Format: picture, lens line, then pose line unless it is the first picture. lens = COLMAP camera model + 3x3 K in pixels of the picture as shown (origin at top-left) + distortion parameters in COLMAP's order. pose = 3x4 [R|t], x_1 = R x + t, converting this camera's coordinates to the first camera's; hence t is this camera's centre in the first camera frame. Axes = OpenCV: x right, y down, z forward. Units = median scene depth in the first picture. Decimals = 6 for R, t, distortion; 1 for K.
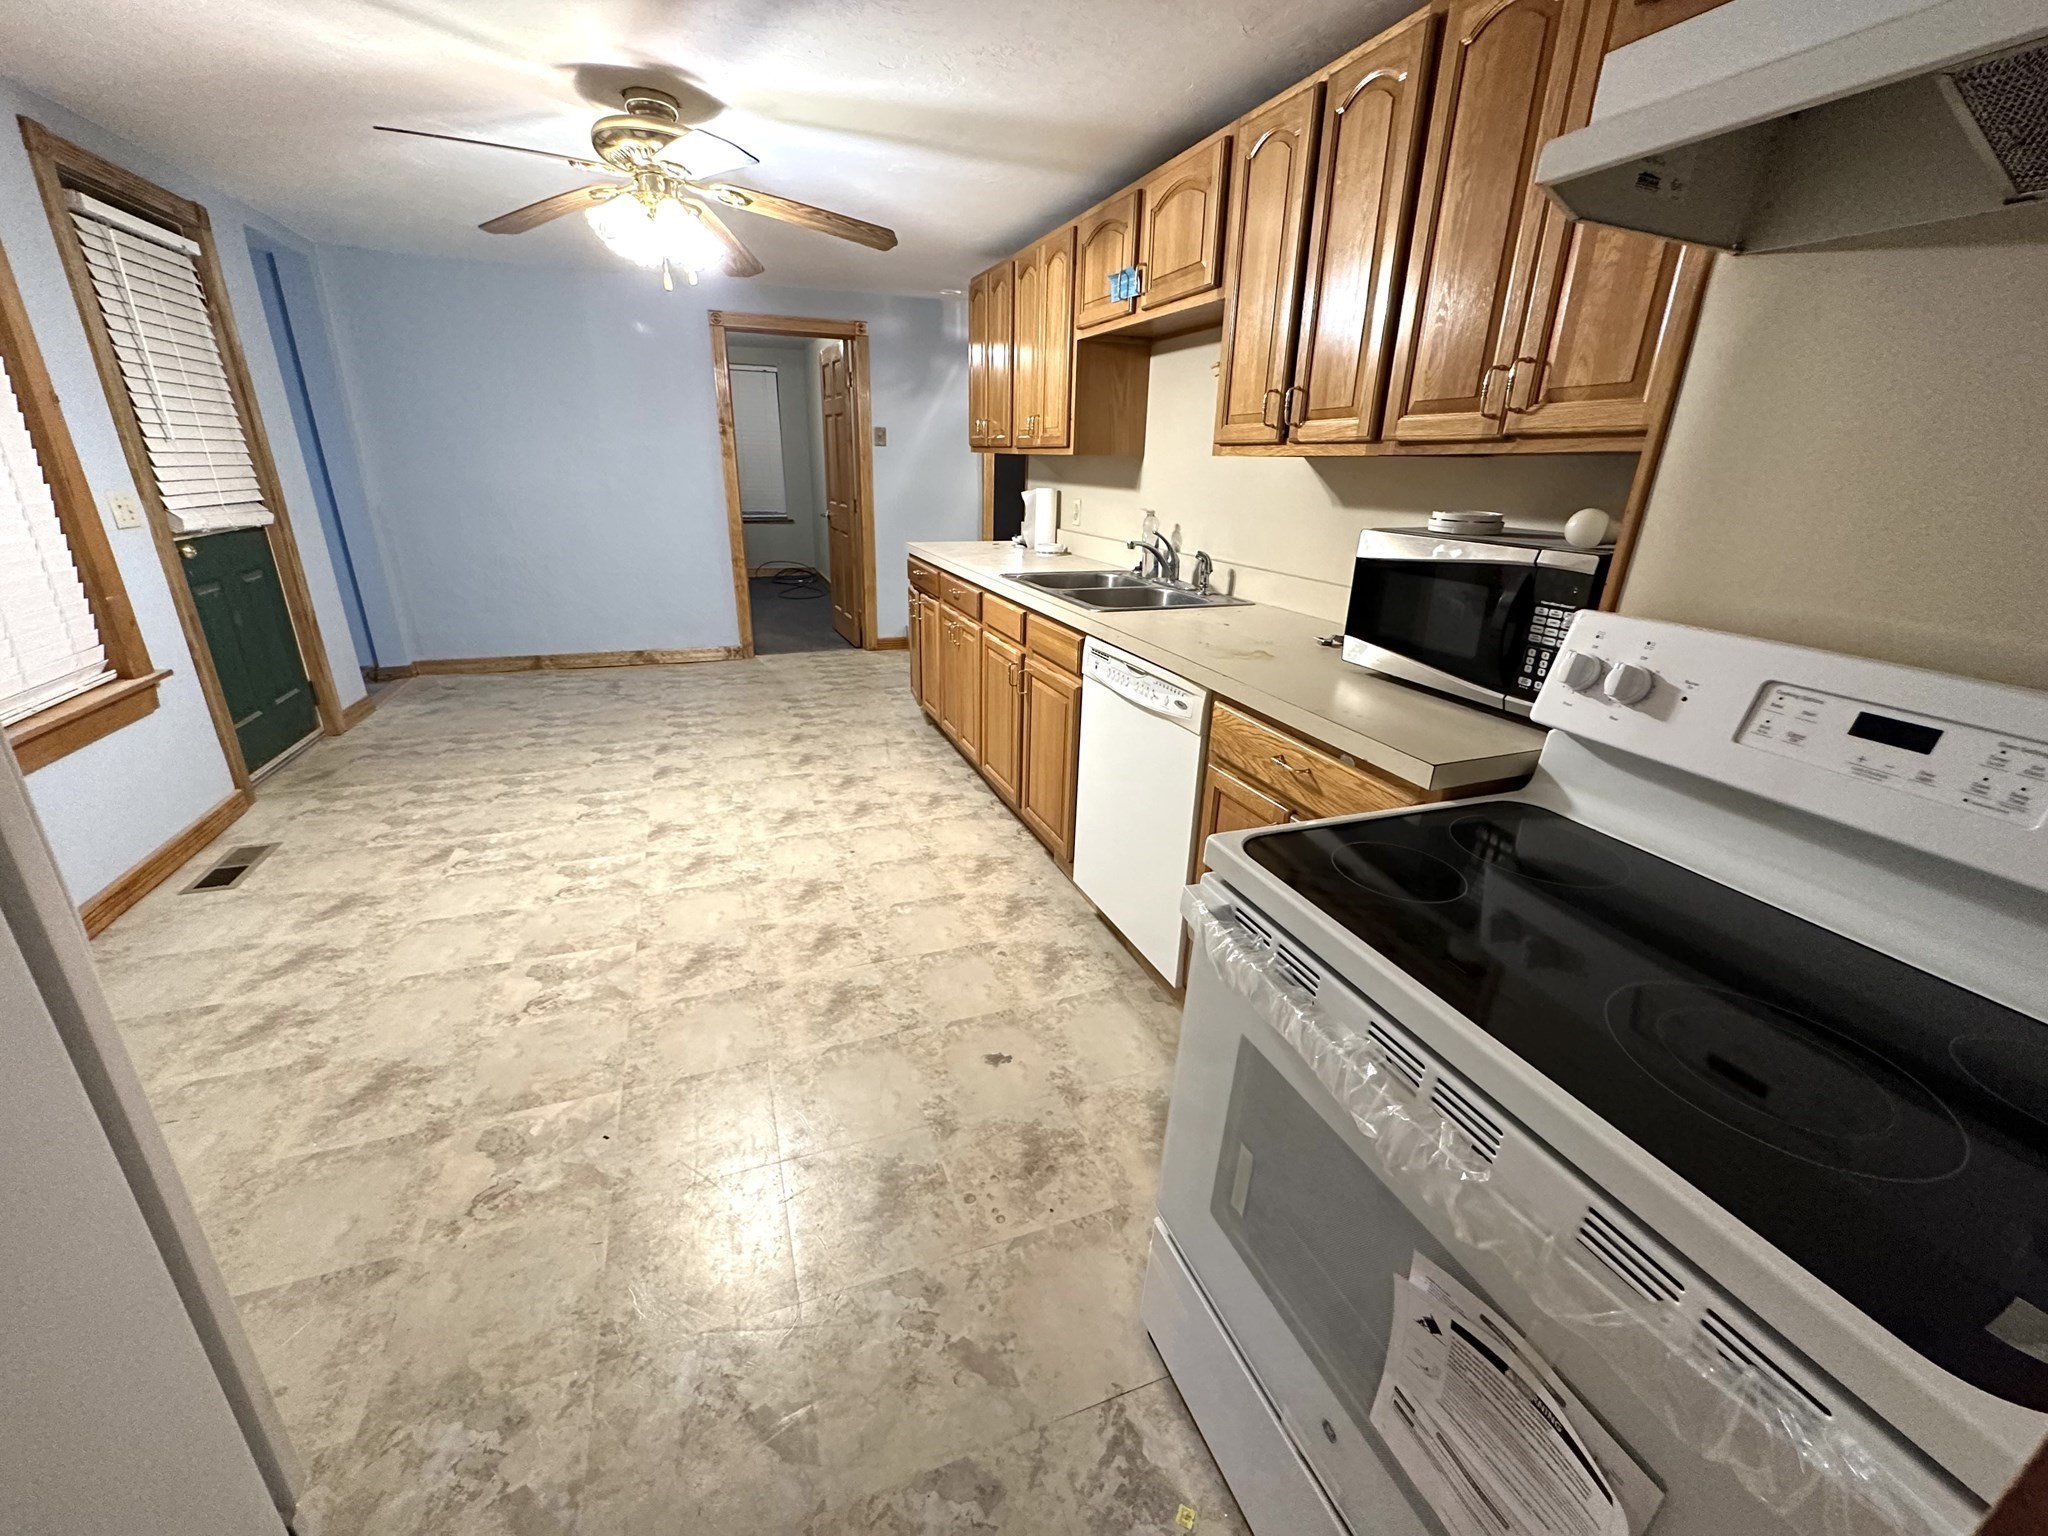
lens RADIAL K [[821.2, 0, 1024.0], [0, 821.2, 768.0], [0, 0, 1]] dist [0.000104, 0.000106]
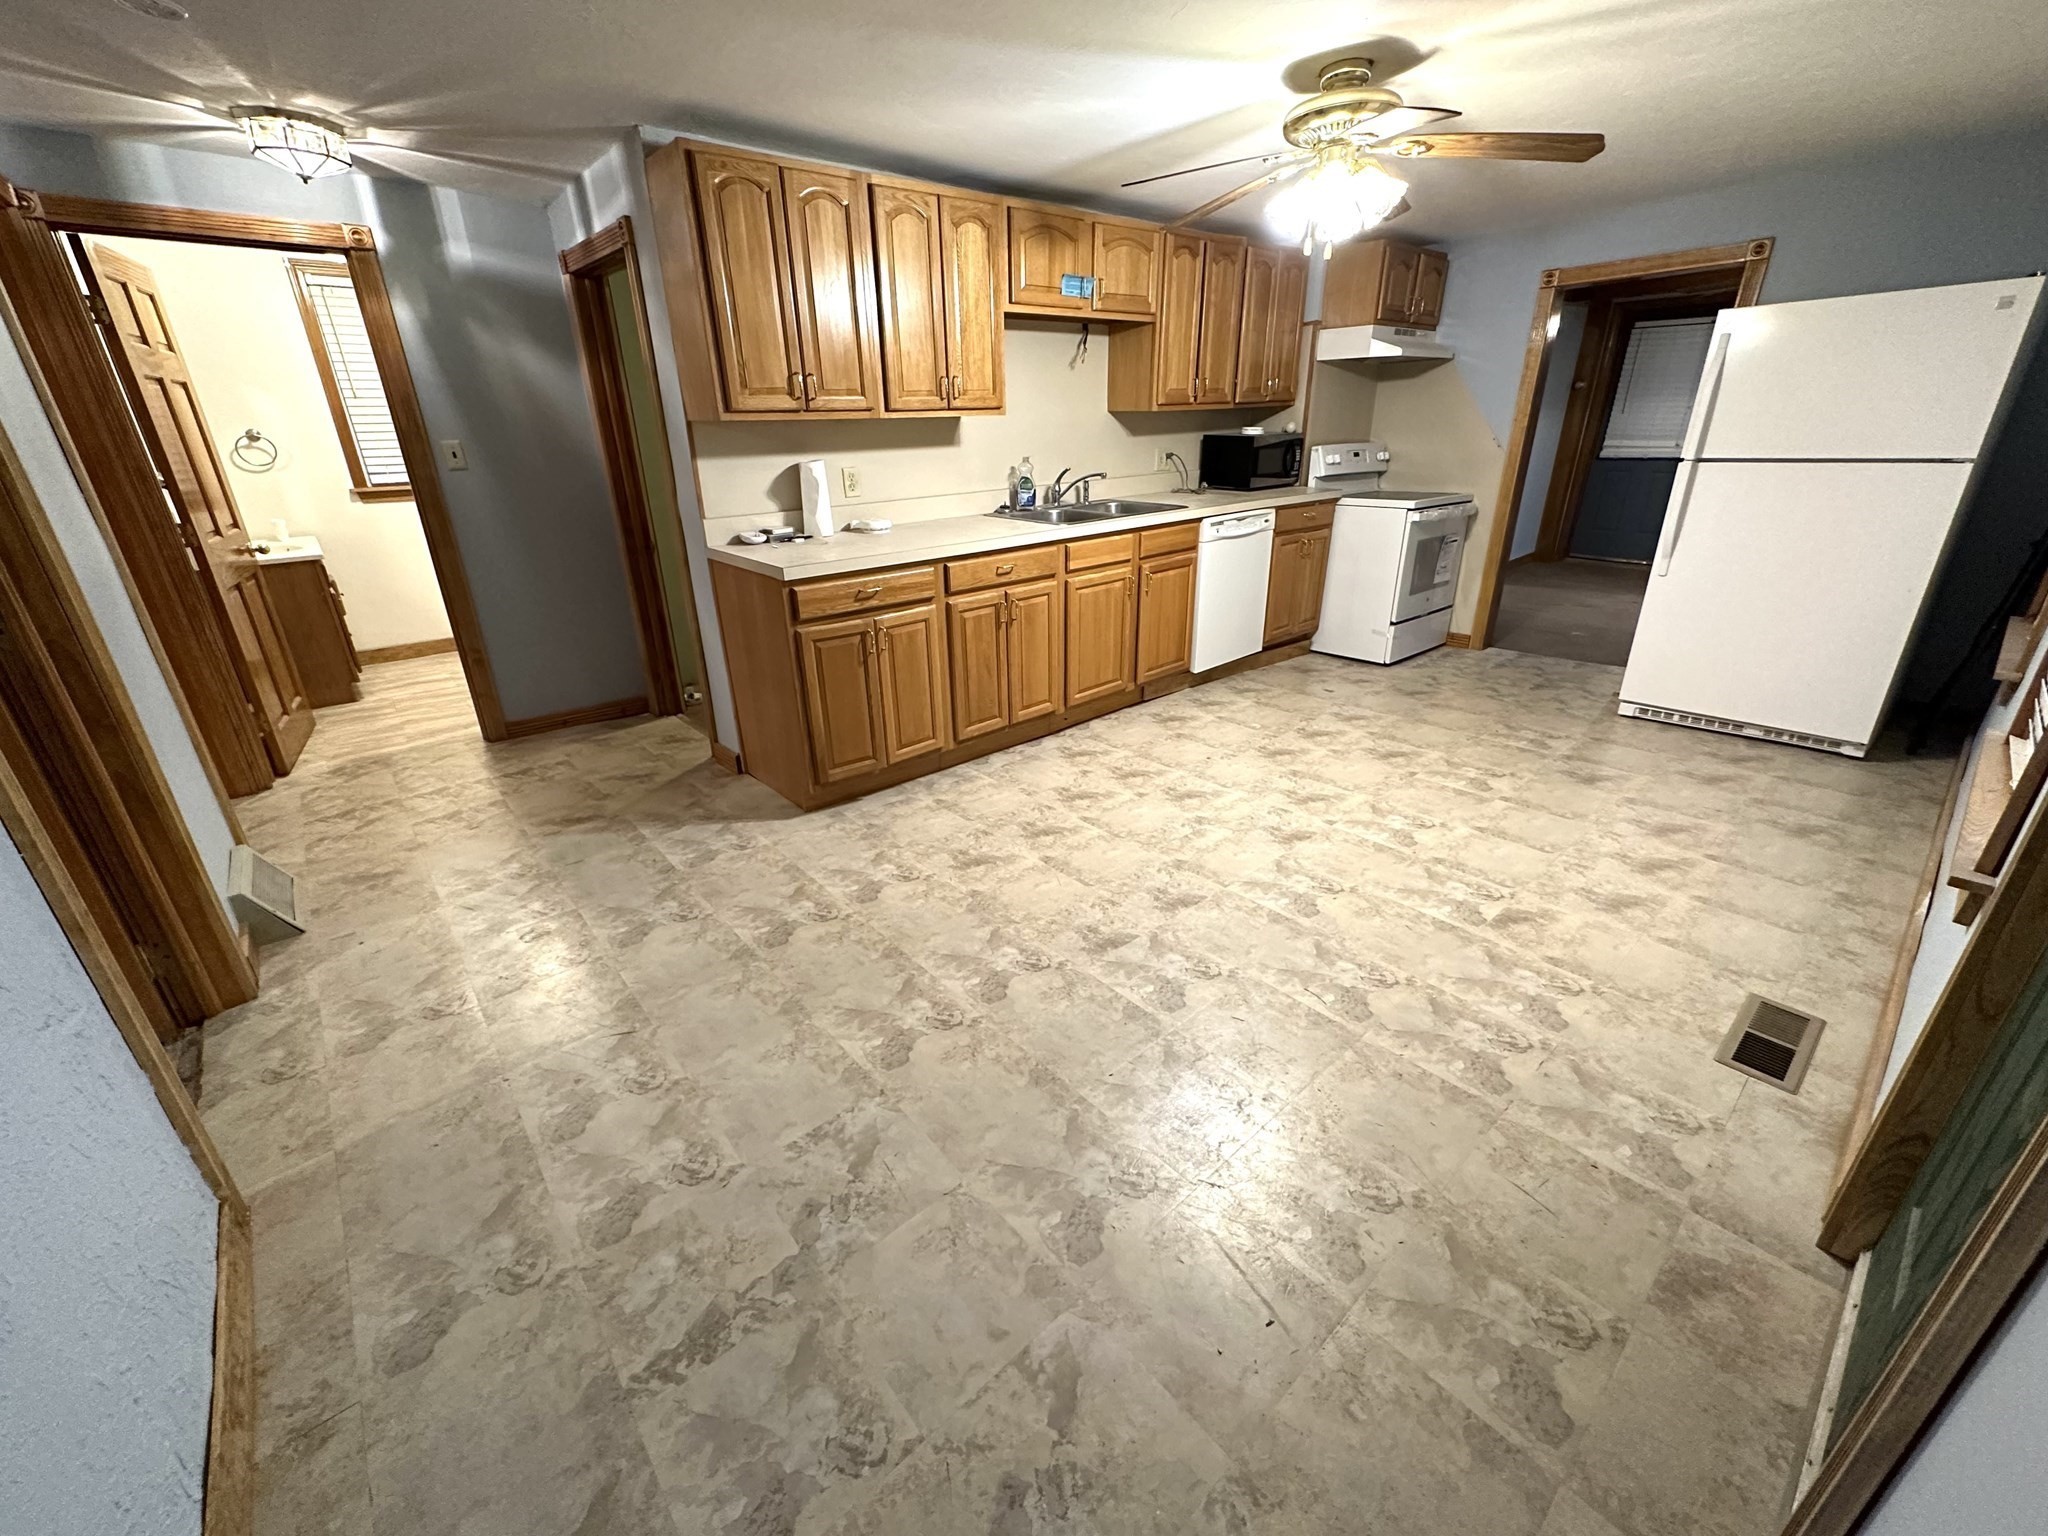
lens RADIAL K [[821.2, 0, 1024.0], [0, 821.2, 768.0], [0, 0, 1]] dist [0.000104, 0.000106]
pose [[-0.343130, -0.392217, 0.853480, -1.100156], [0.339416, 0.795472, 0.502017, -0.554422], [-0.875819, 0.461941, -0.139826, 1.362944]]
